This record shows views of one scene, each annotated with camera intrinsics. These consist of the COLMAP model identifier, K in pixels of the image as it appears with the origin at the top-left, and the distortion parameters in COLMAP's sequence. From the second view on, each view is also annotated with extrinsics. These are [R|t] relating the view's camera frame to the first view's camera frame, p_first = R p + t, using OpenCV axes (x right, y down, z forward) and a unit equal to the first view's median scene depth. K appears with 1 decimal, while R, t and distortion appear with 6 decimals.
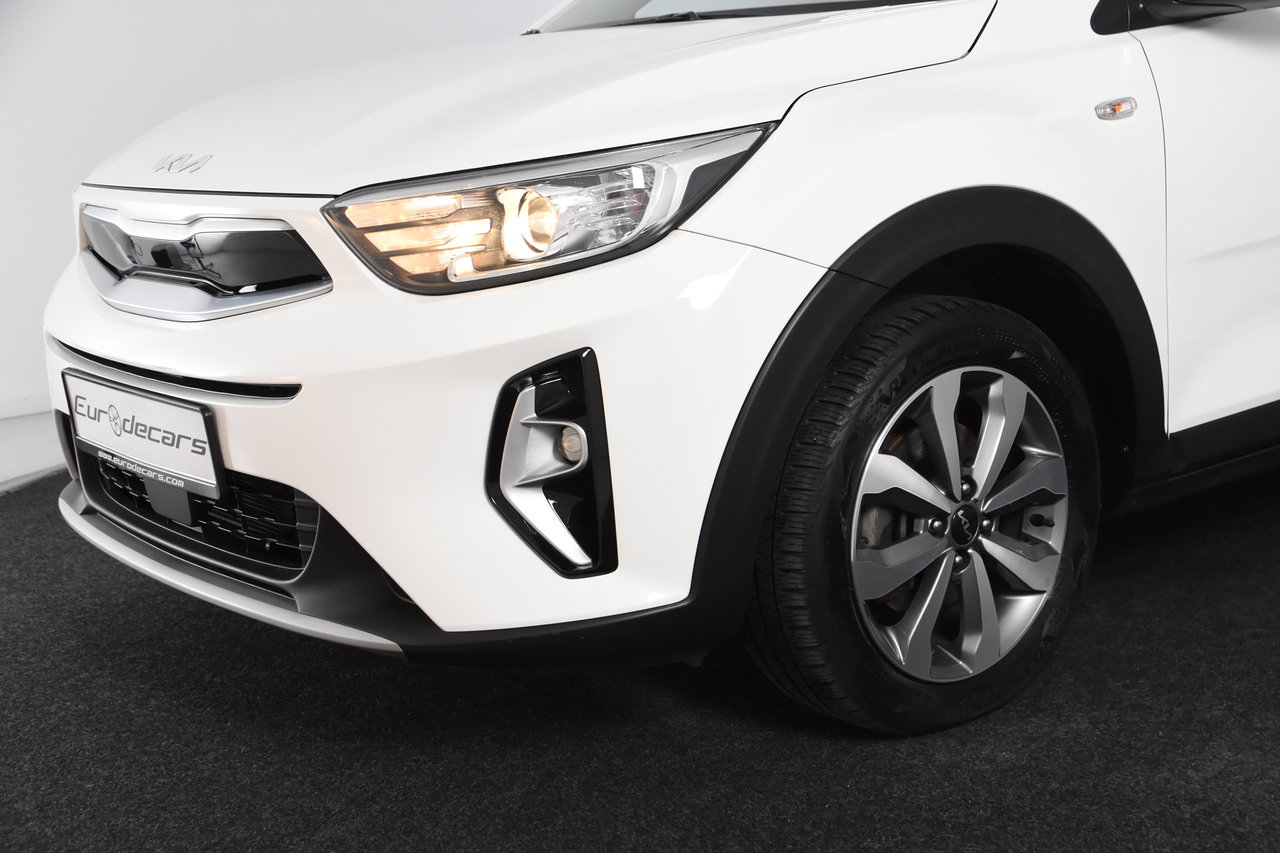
lens RADIAL K [[1823.4, 0, 634.5], [0, 1823.4, 433.7], [0, 0, 1]] dist [0.016840, 0.000000]
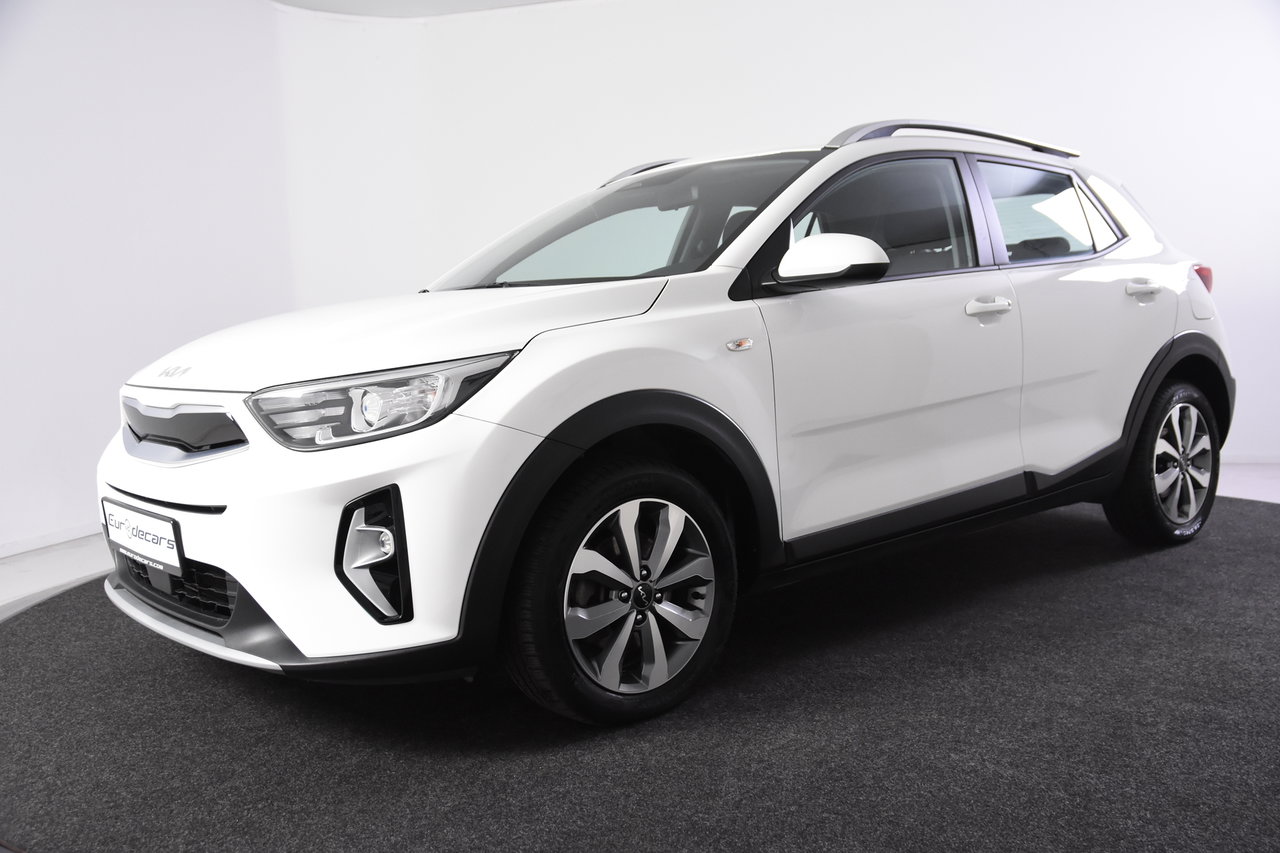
lens RADIAL K [[1260.5, 0, 646.2], [0, 1260.5, 419.2], [0, 0, 1]] dist [-0.020782, 0.000000]
pose [[0.999666, 0.008261, 0.024477, 0.159220], [-0.005576, 0.994159, -0.107781, 0.014989], [-0.025224, 0.107608, 0.993873, -0.136854]]
